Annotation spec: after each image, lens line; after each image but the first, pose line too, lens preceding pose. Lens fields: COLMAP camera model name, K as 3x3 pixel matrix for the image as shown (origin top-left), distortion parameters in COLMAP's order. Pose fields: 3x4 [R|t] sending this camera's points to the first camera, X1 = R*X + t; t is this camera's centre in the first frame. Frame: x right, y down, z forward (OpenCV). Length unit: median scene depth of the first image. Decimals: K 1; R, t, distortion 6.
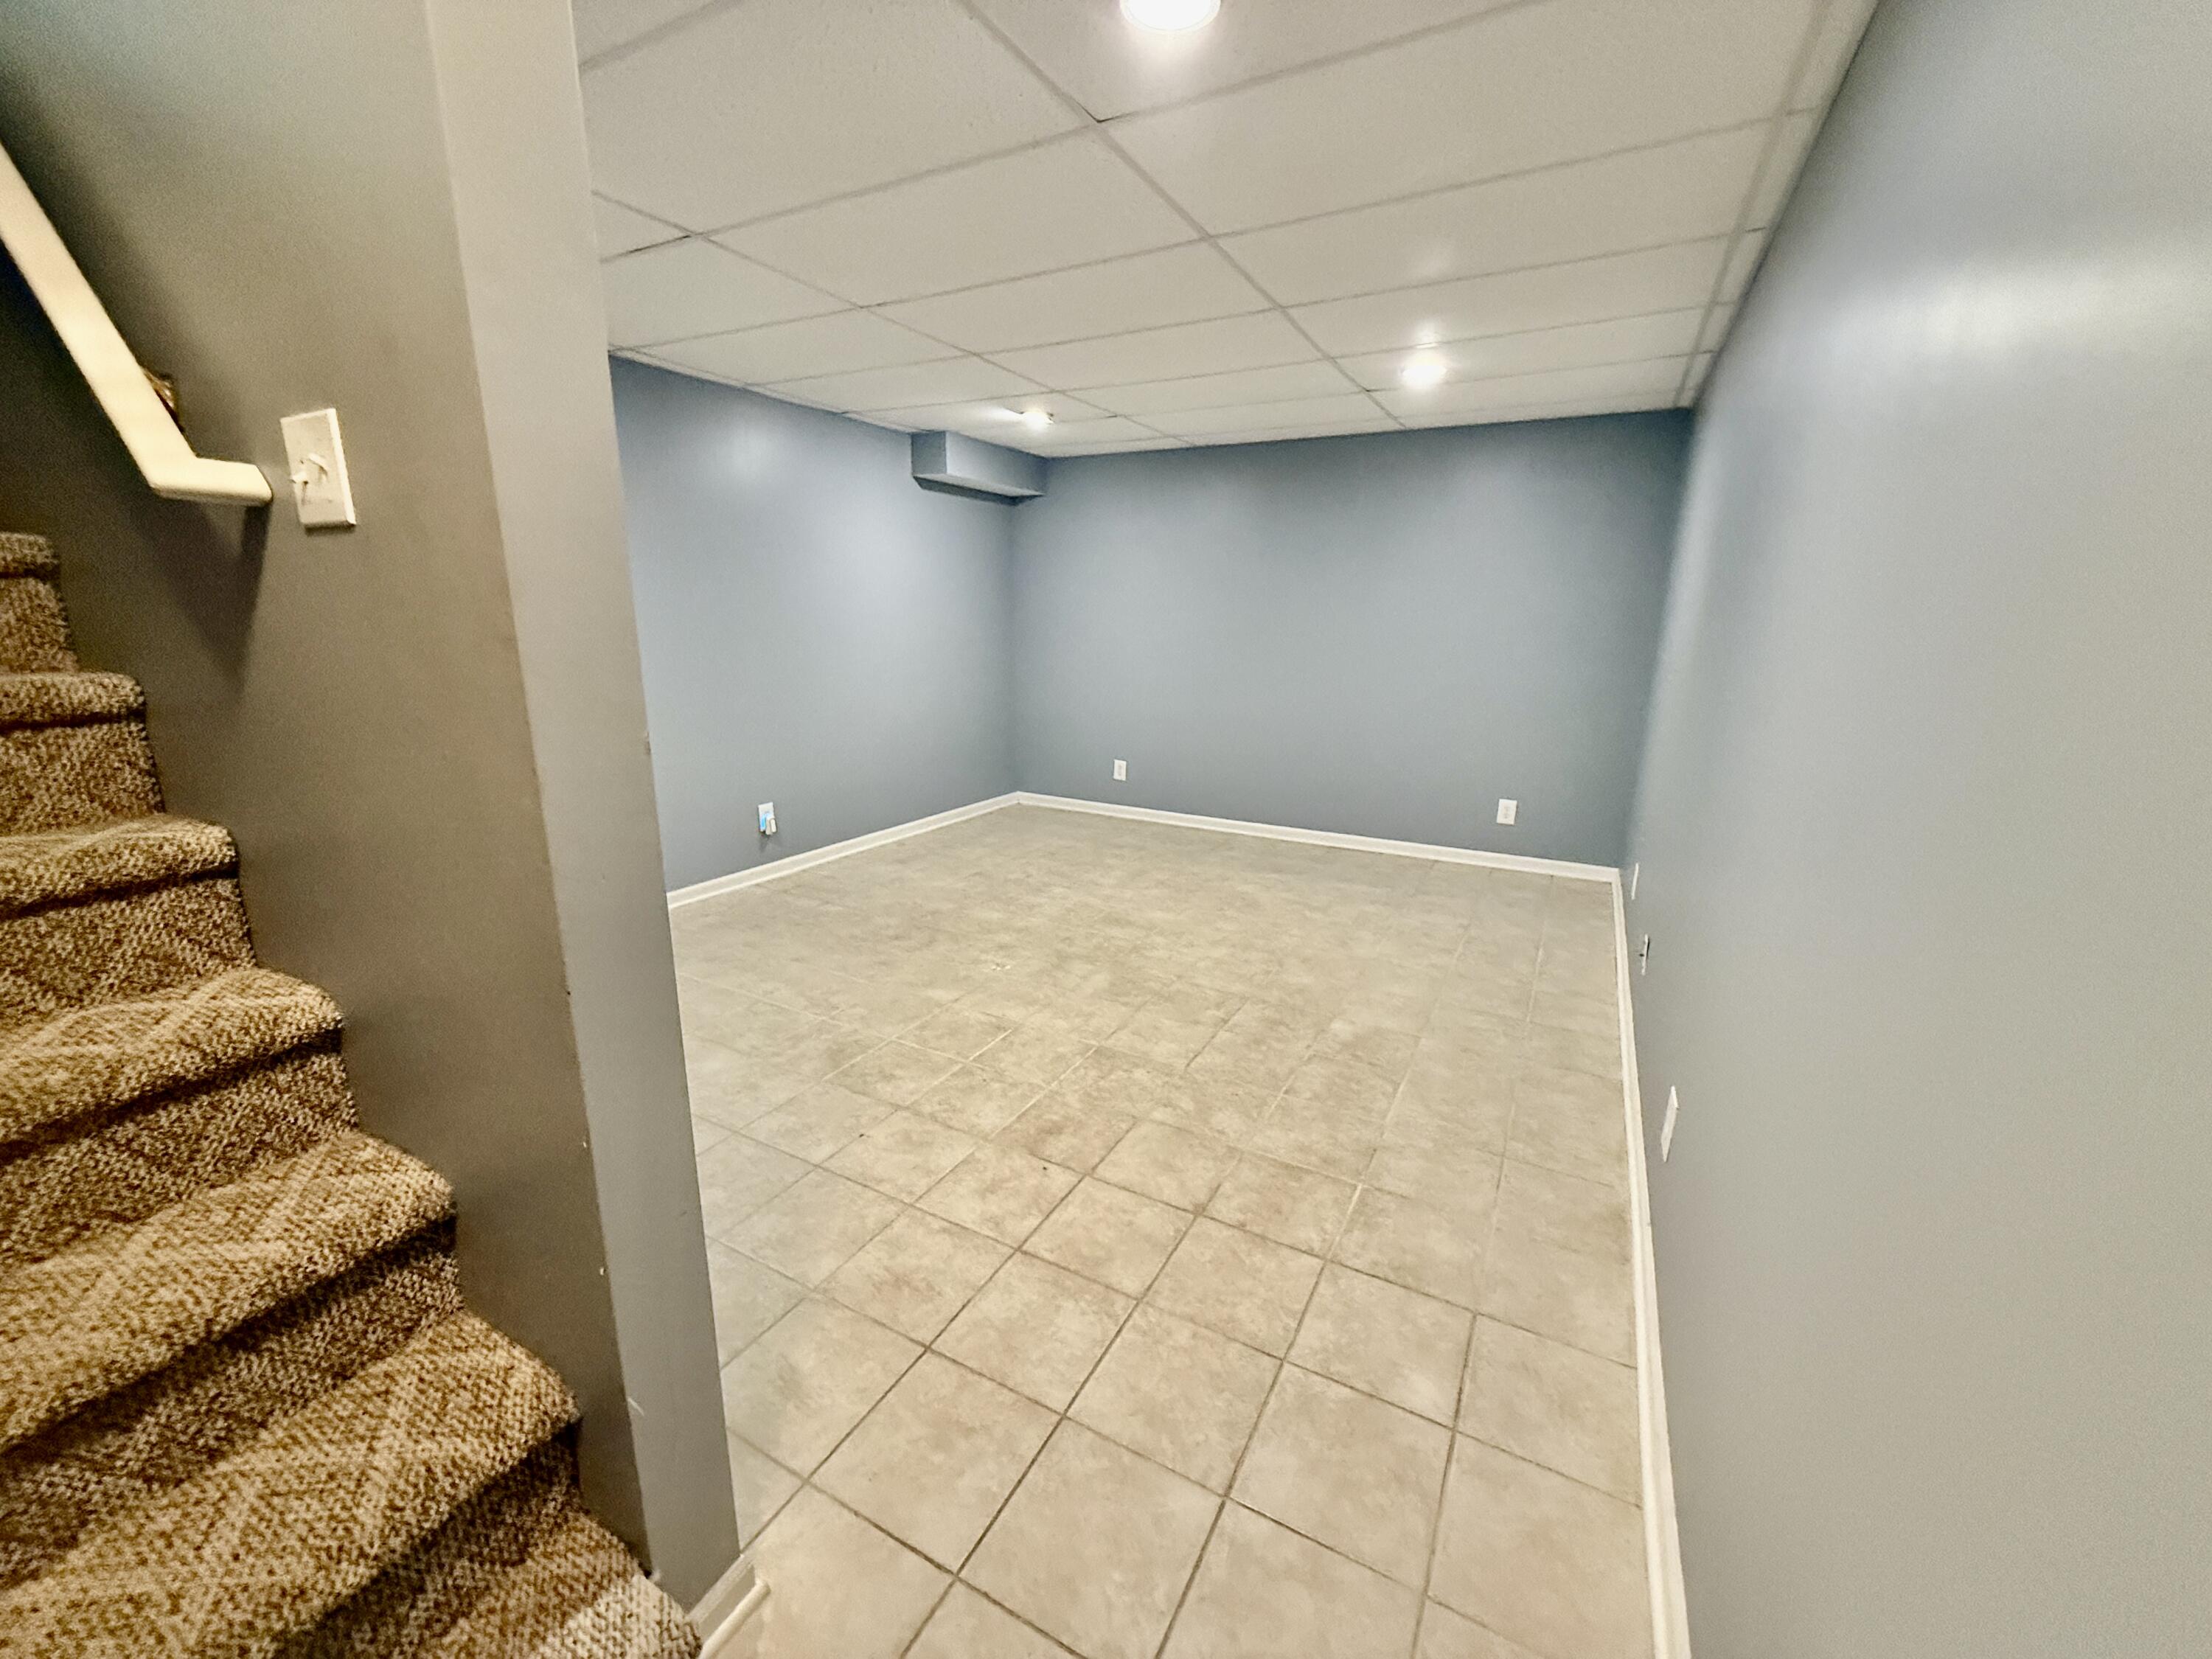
lens RADIAL K [[888.4, 0, 1104.8], [0, 888.4, 831.1], [0, 0, 1]] dist [0.000923, 0.001058]
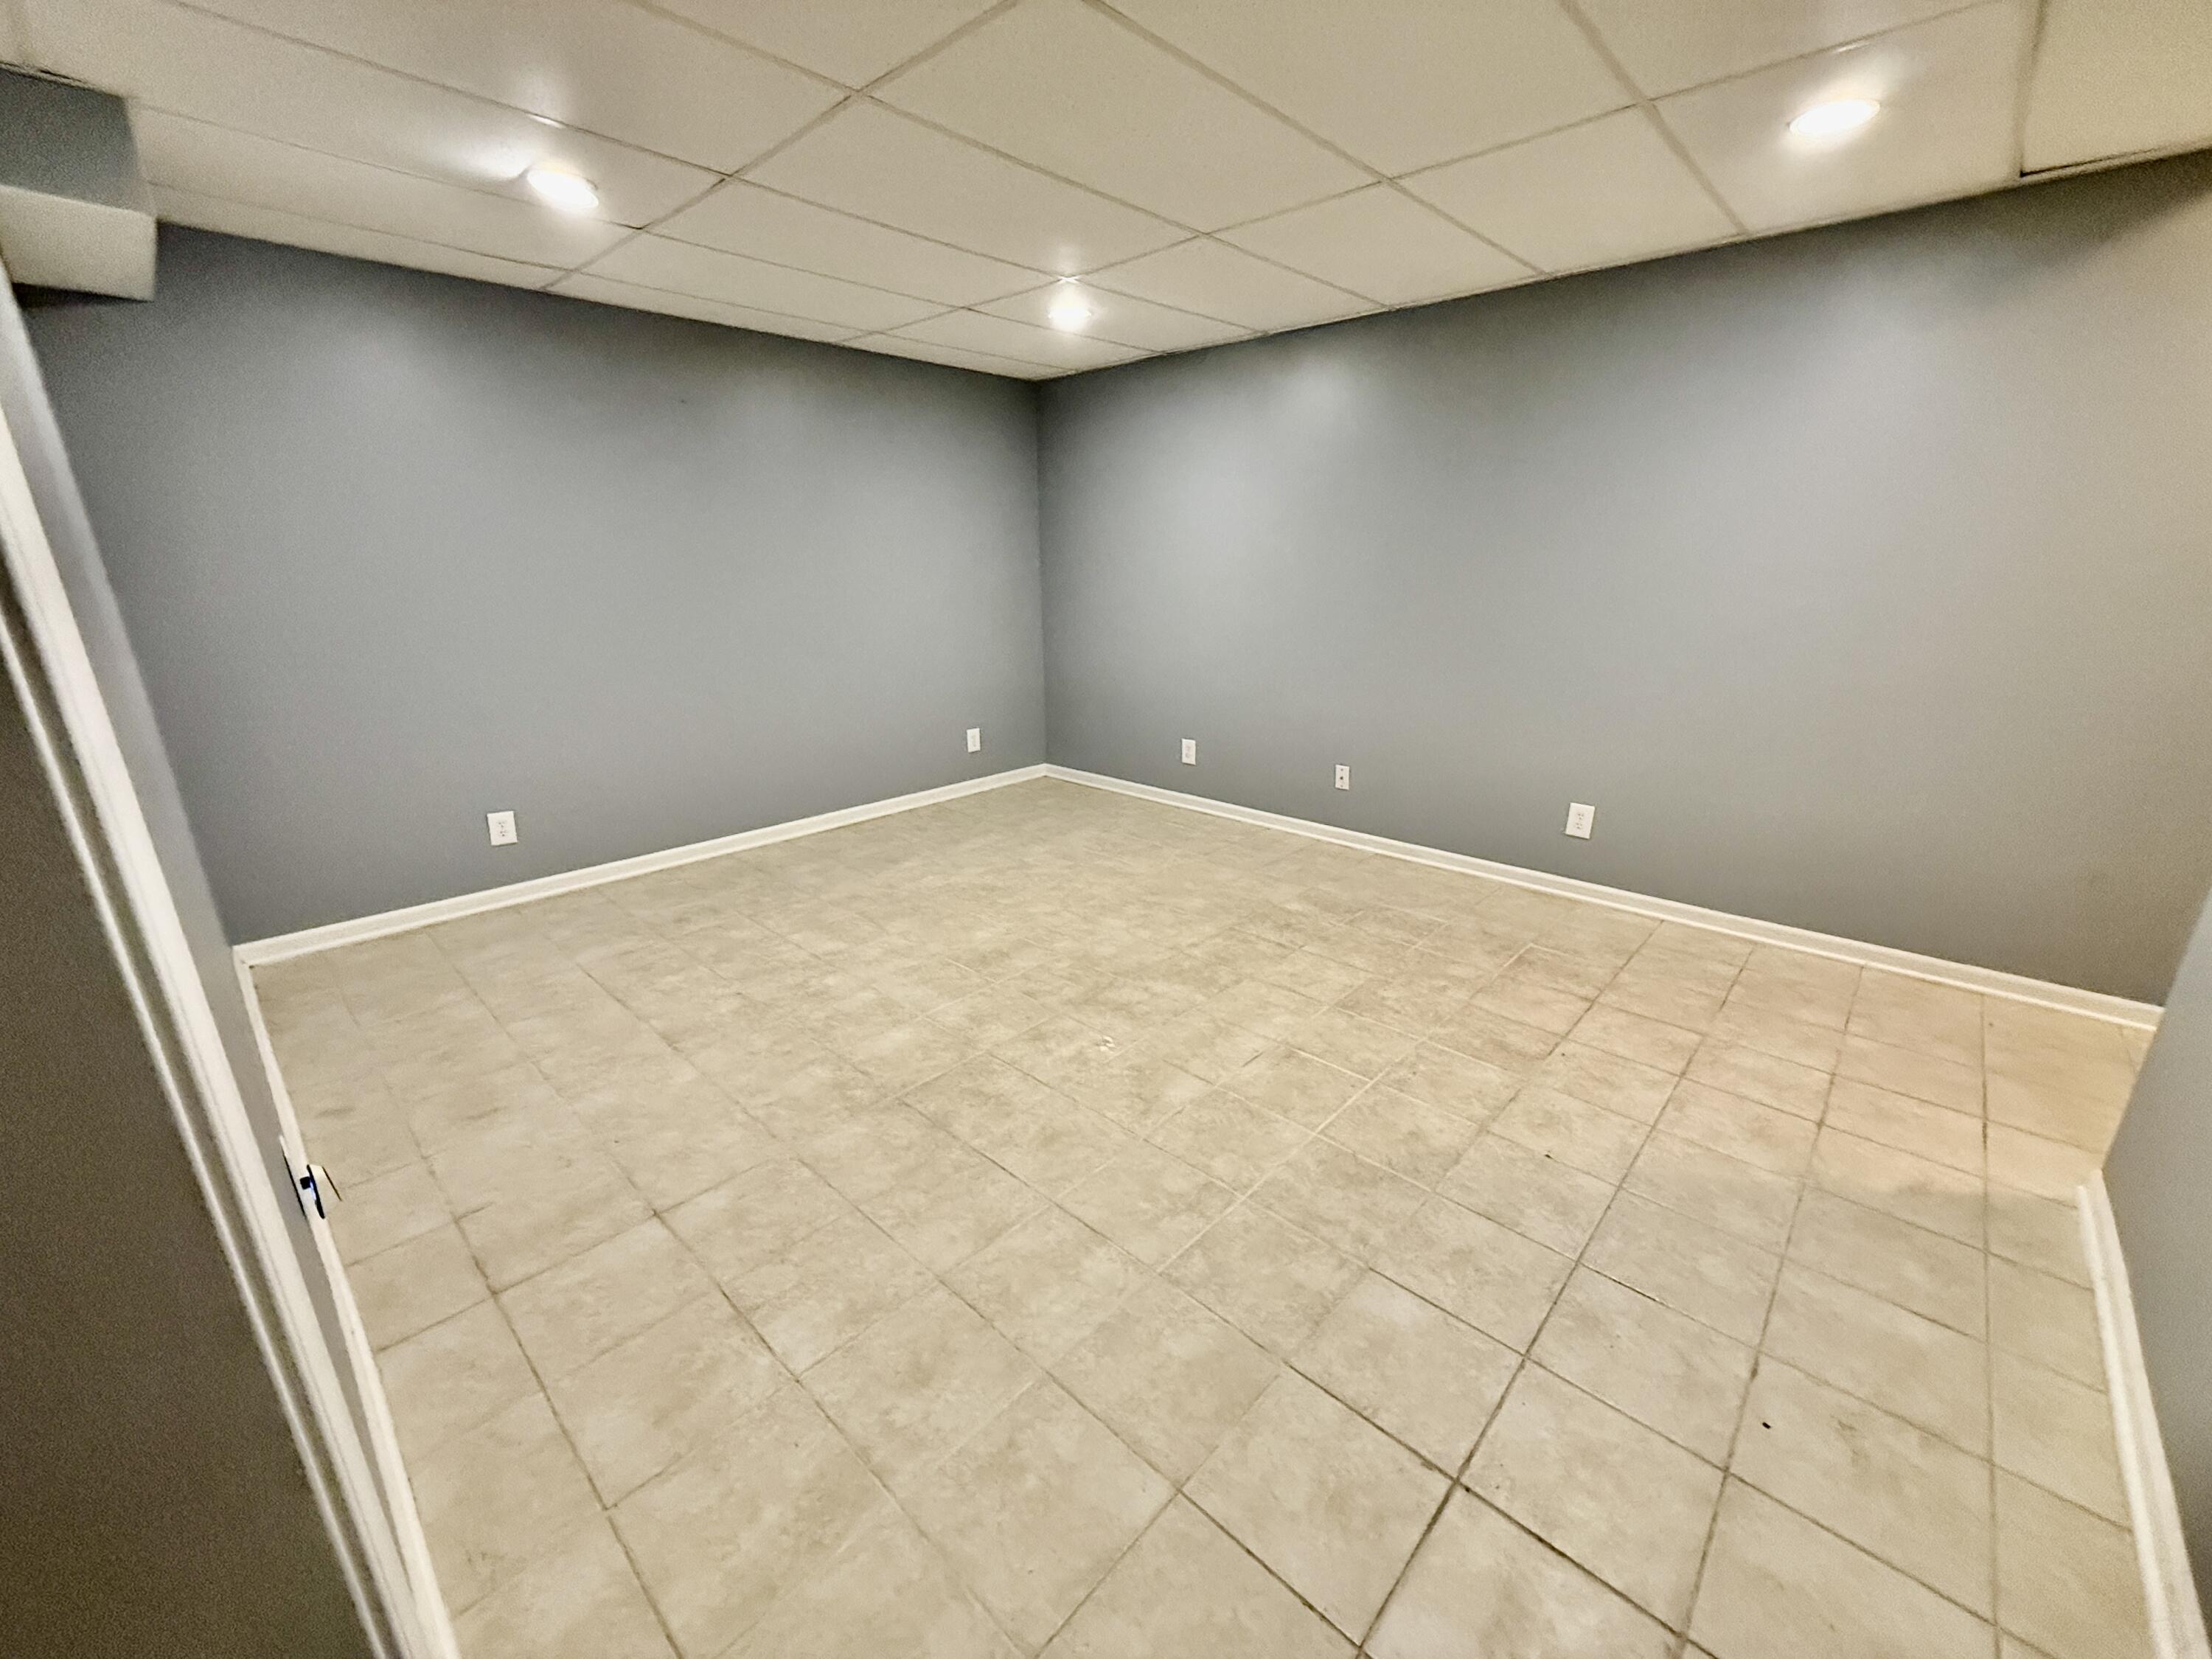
lens RADIAL K [[888.4, 0, 1109.2], [0, 888.4, 827.0], [0, 0, 1]] dist [0.000923, 0.001058]
pose [[0.247683, -0.299086, 0.921521, -0.728794], [0.240983, 0.940283, 0.240405, -0.192735], [-0.938392, 0.162526, 0.304967, 0.712705]]
